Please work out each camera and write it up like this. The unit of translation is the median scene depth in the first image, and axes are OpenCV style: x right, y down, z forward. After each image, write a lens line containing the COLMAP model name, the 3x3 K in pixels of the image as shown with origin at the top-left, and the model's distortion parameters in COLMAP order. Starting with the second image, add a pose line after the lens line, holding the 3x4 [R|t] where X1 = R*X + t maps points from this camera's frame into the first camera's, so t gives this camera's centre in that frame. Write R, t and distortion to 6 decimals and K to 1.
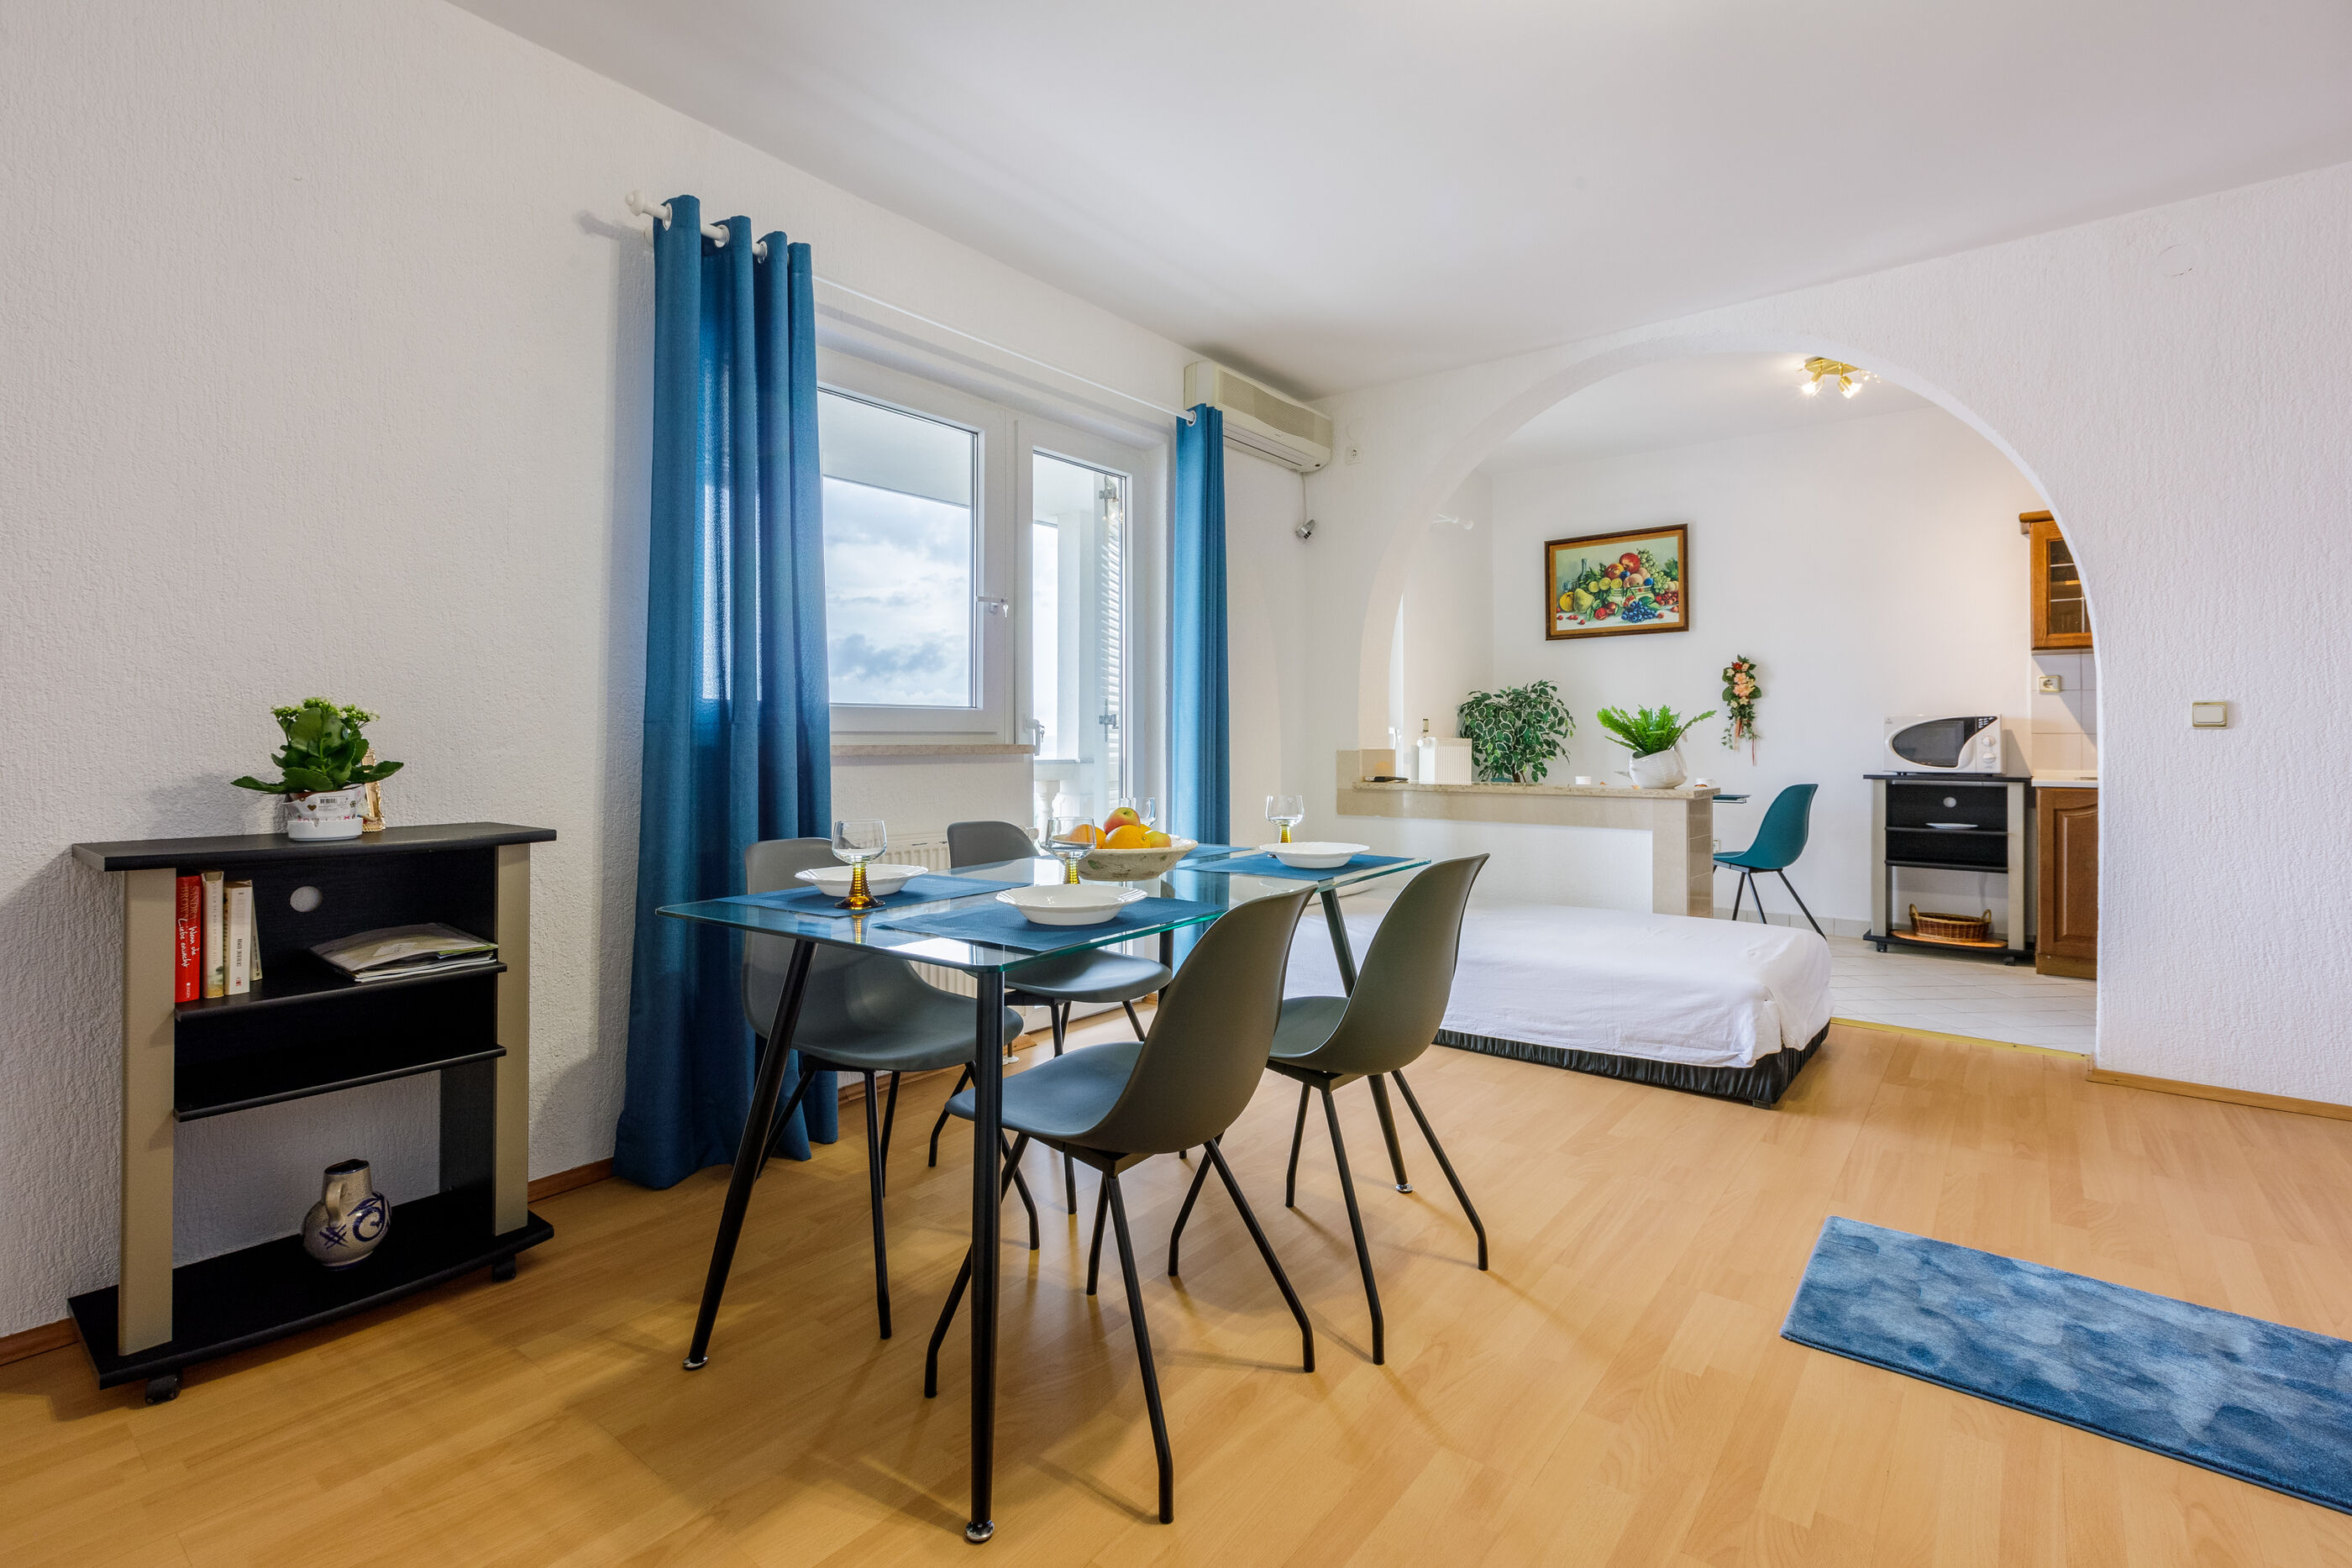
lens RADIAL K [[1082.3, 0, 1167.1], [0, 1082.3, 740.8], [0, 0, 1]] dist [0.001687, 0.000590]
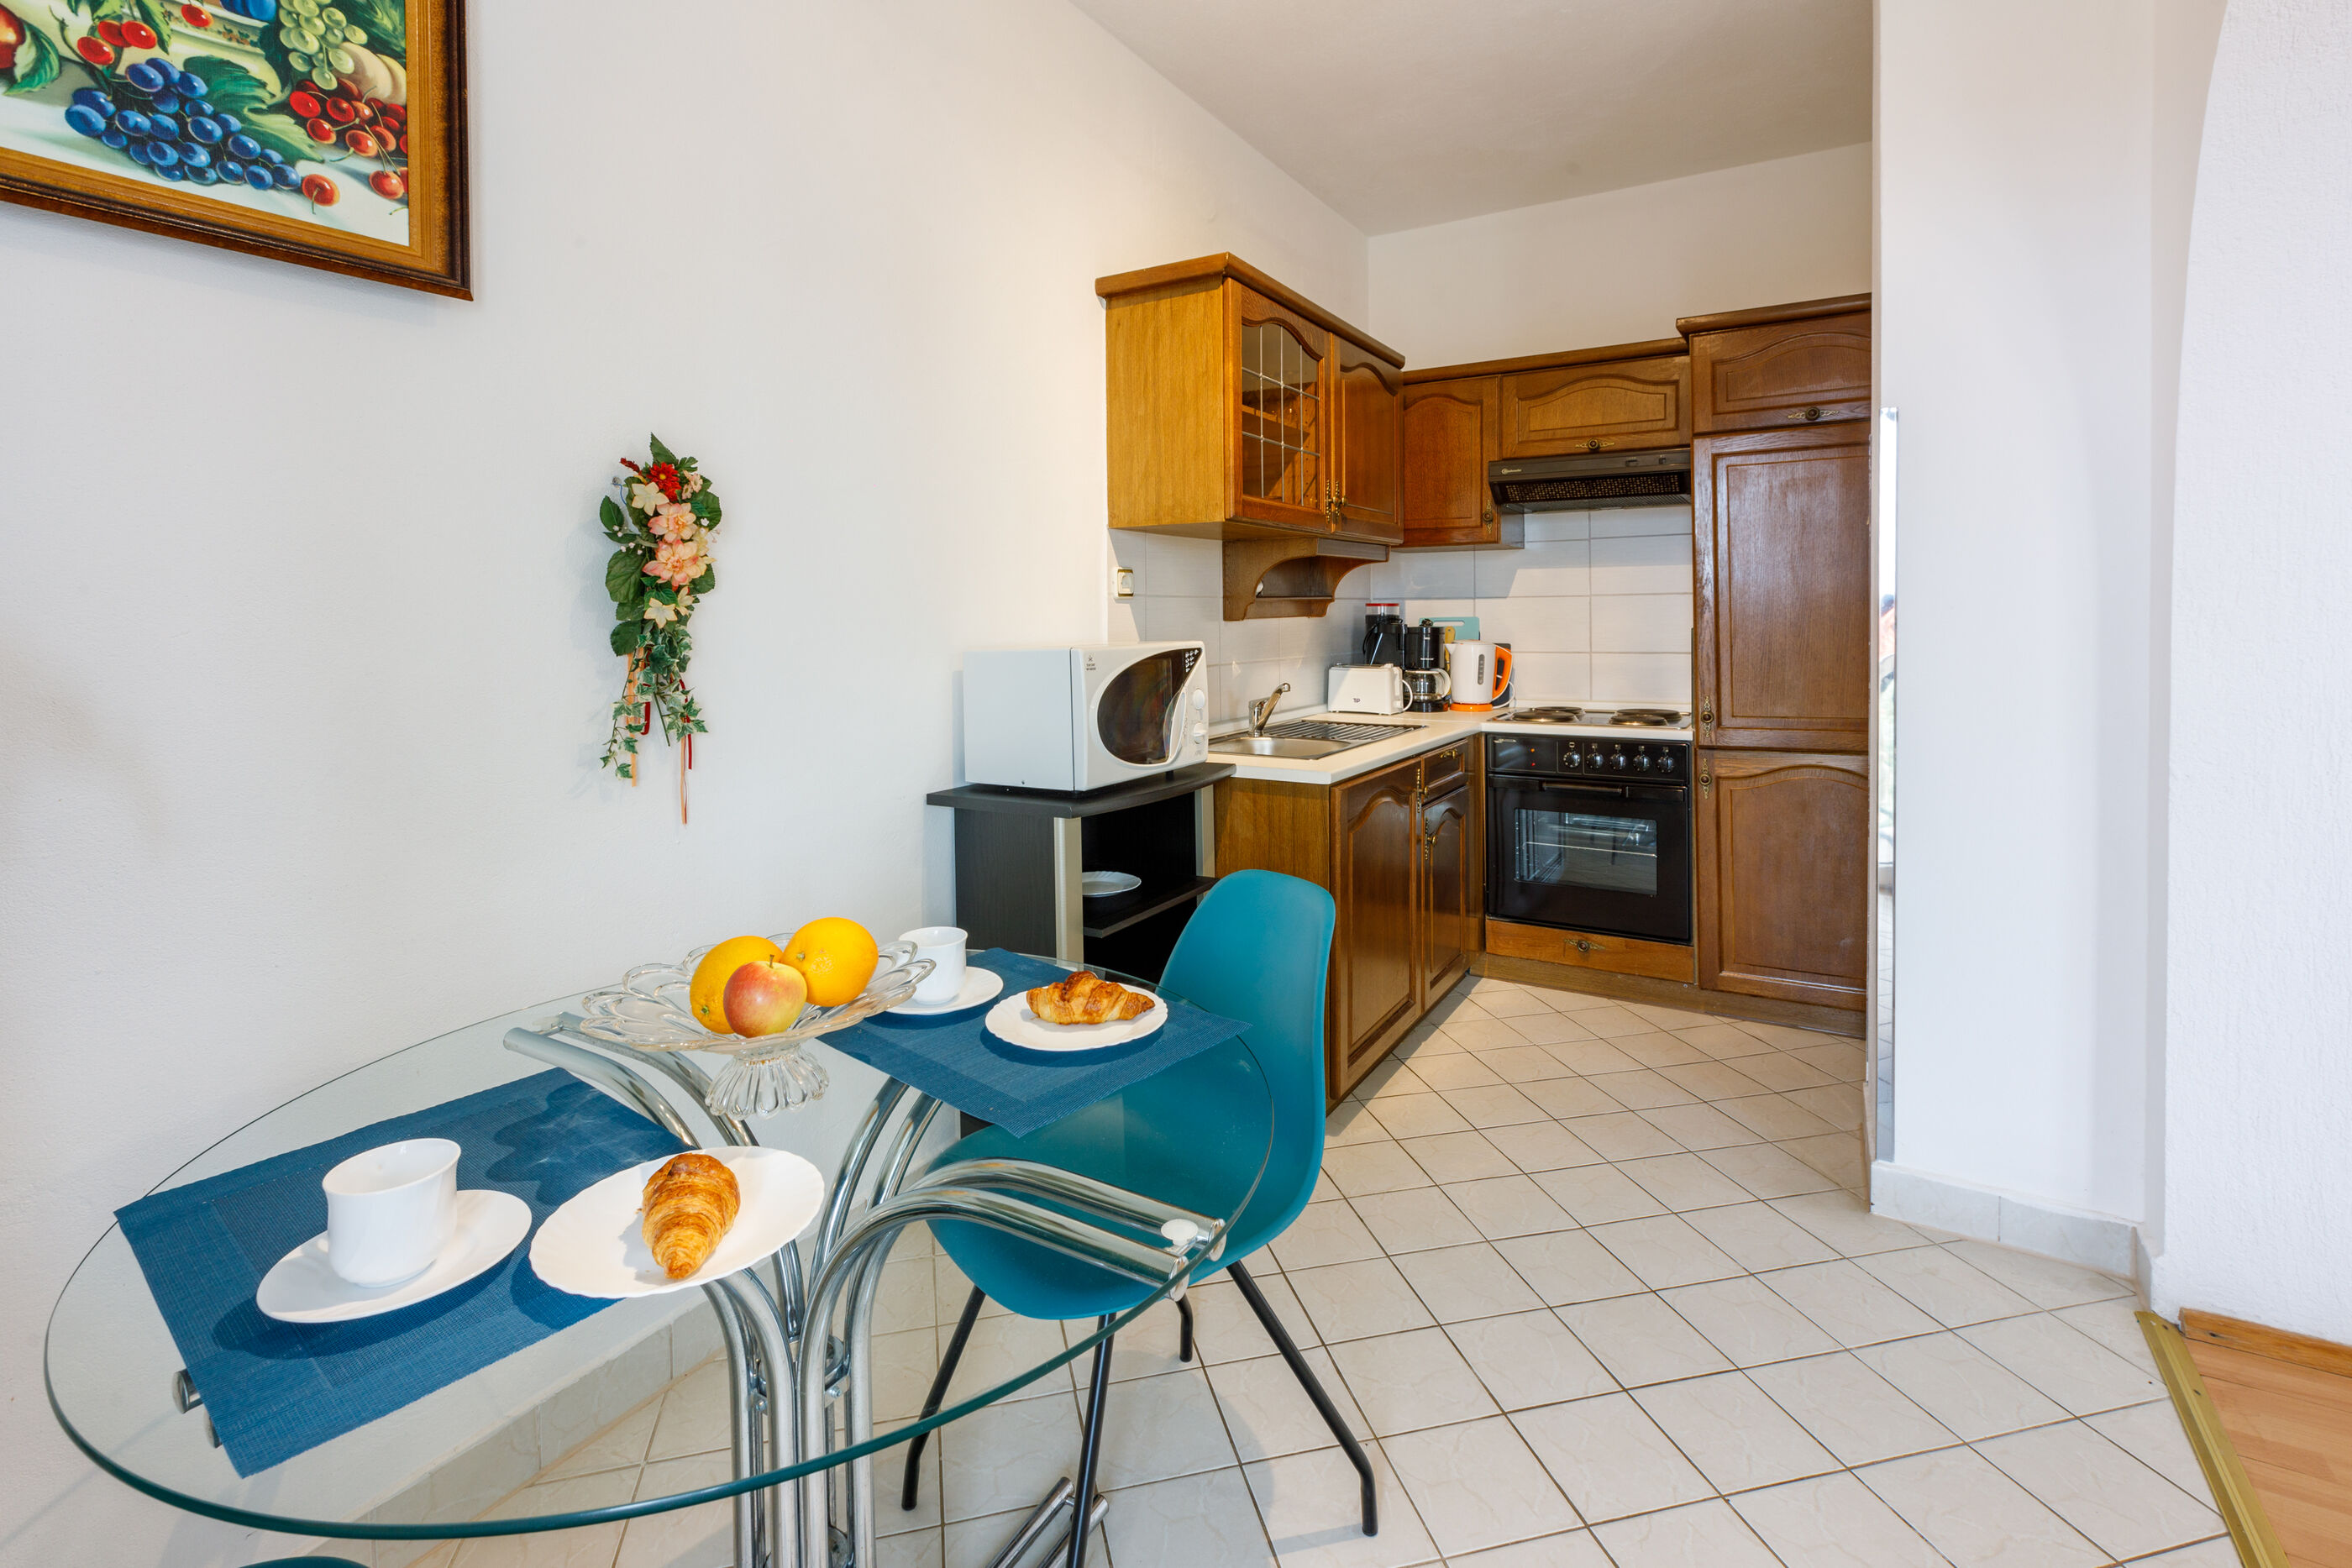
lens RADIAL K [[1082.3, 0, 1168.5], [0, 1082.3, 624.3], [0, 0, 1]] dist [0.001687, 0.000590]
pose [[-0.149287, -0.012811, 0.988711, 0.267861], [0.008546, 0.999862, 0.014246, -0.039367], [-0.988757, 0.010576, -0.149157, 1.052035]]
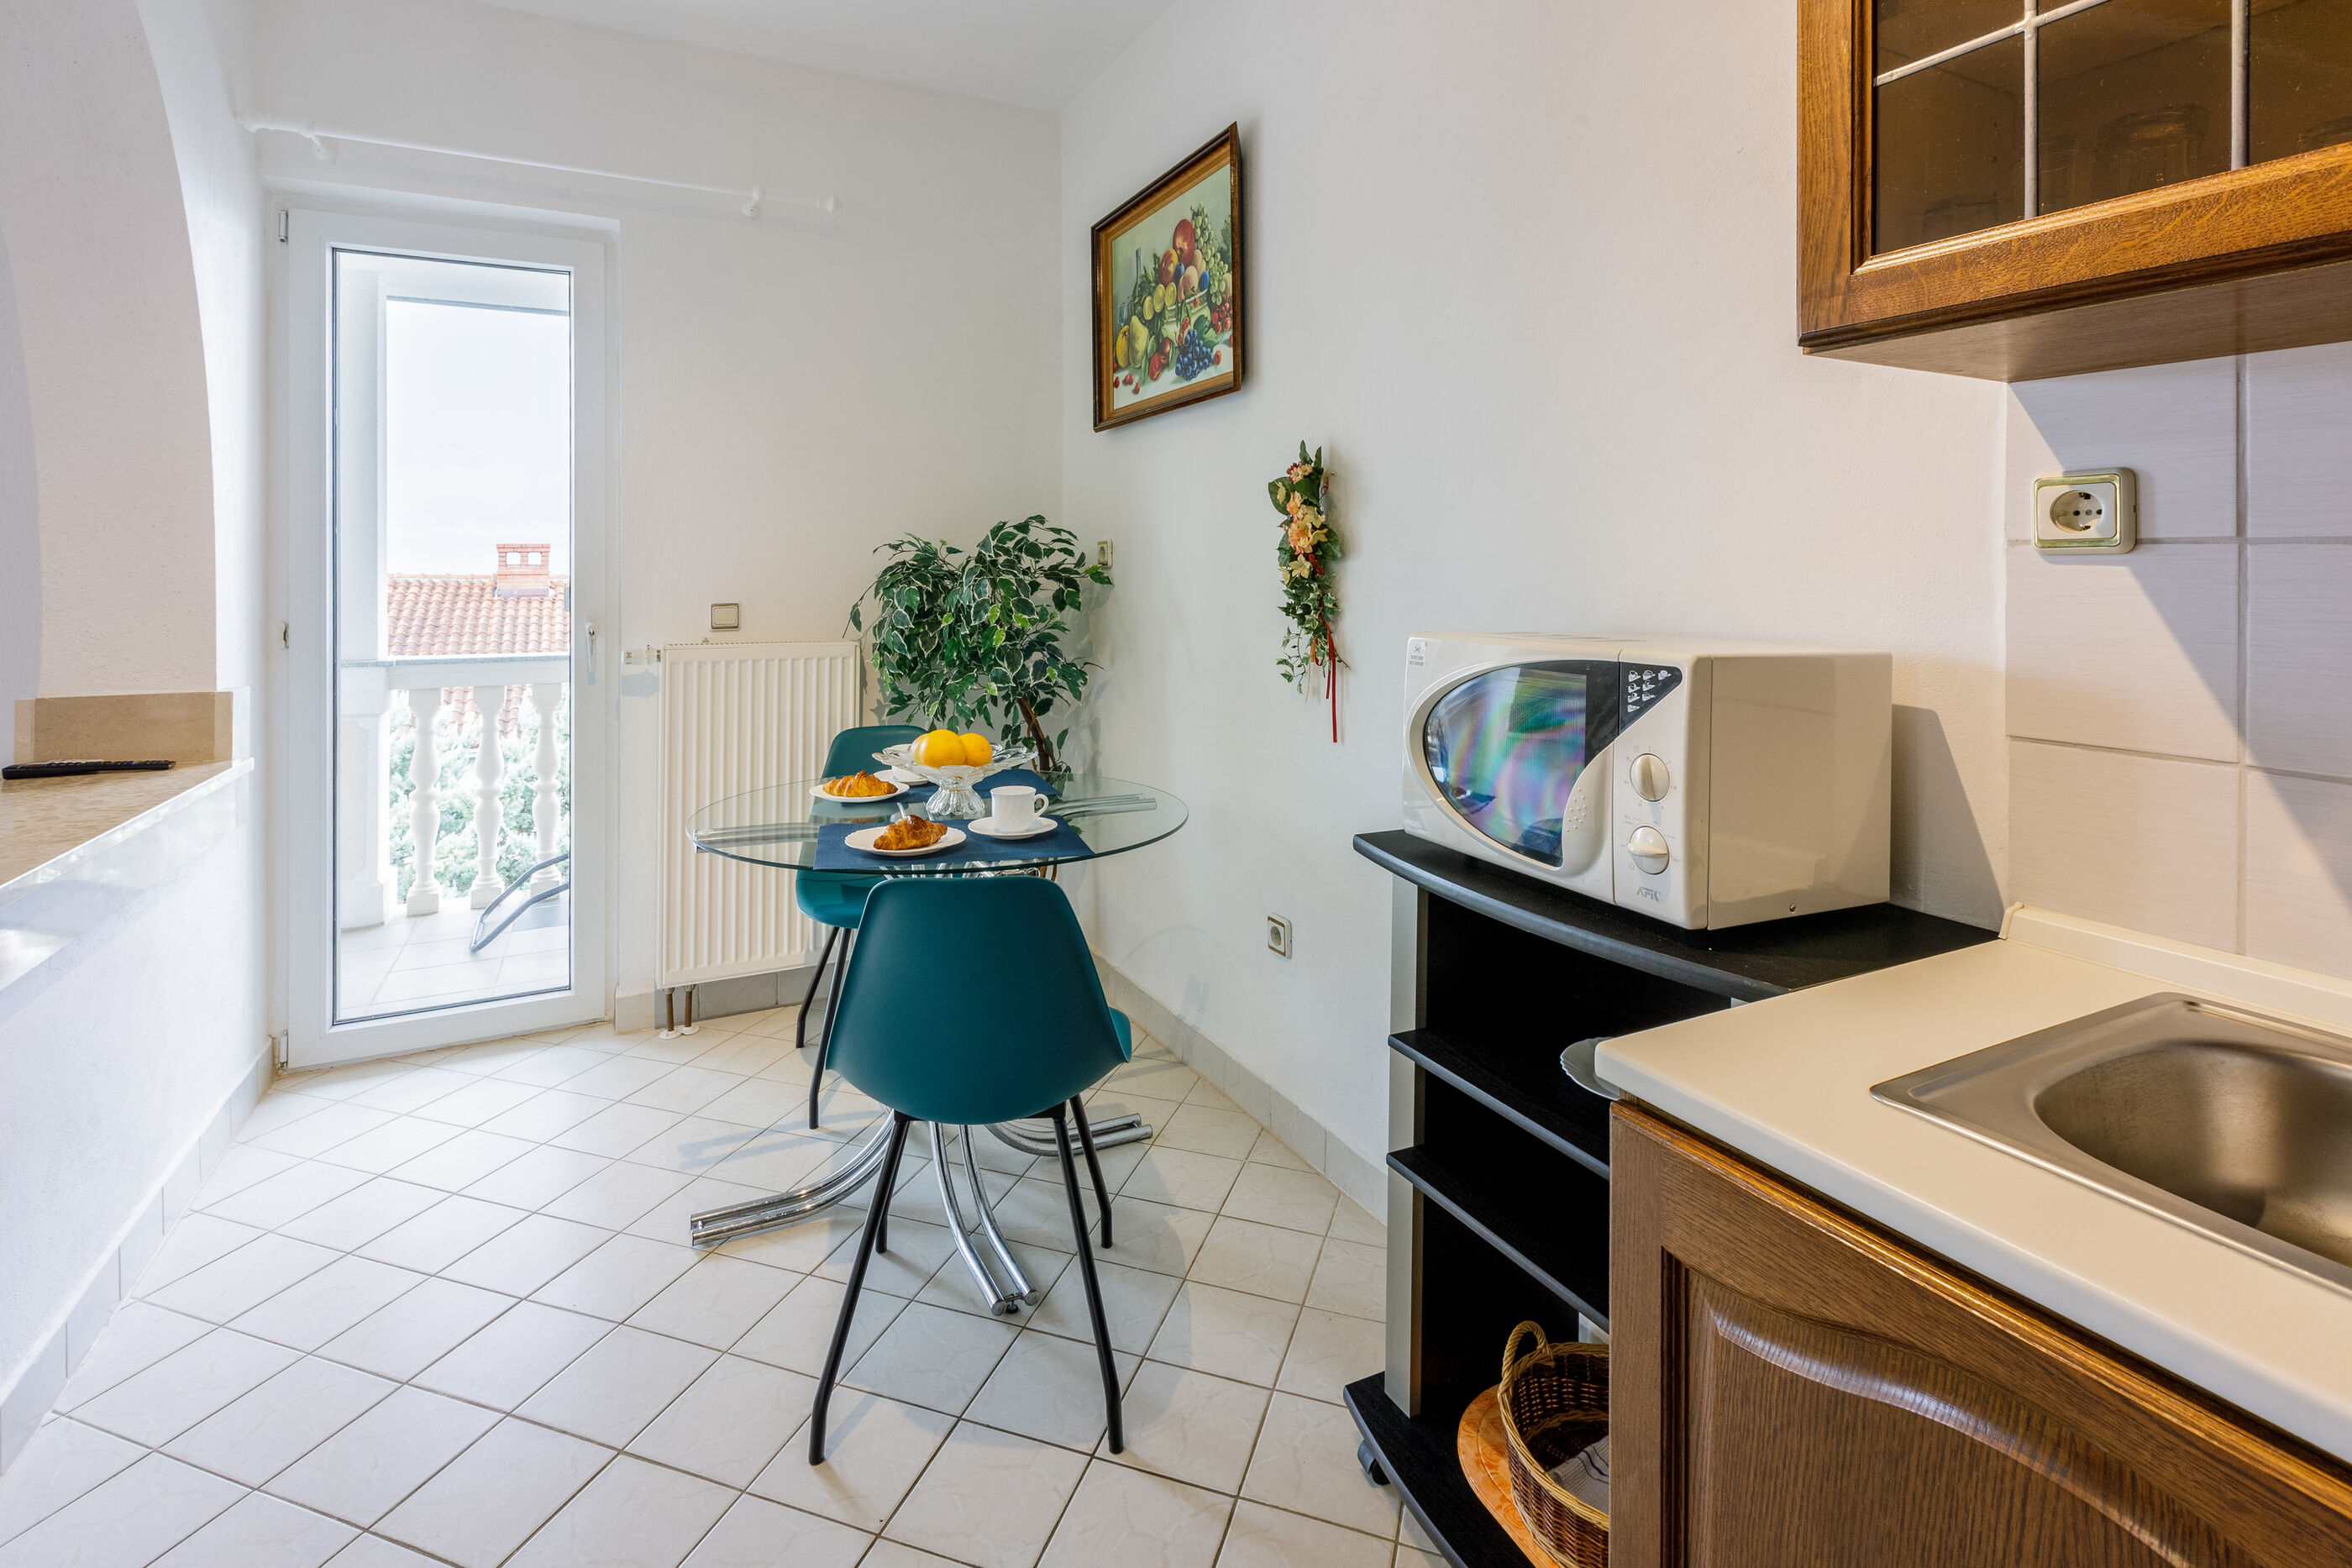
lens RADIAL K [[1082.3, 0, 1200.7], [0, 1082.3, 567.9], [0, 0, 1]] dist [0.001687, 0.000590]
pose [[0.934123, -0.001110, -0.356949, 0.725483], [0.000683, 0.999999, -0.001323, -0.041313], [0.356950, 0.000992, 0.934123, 0.735425]]
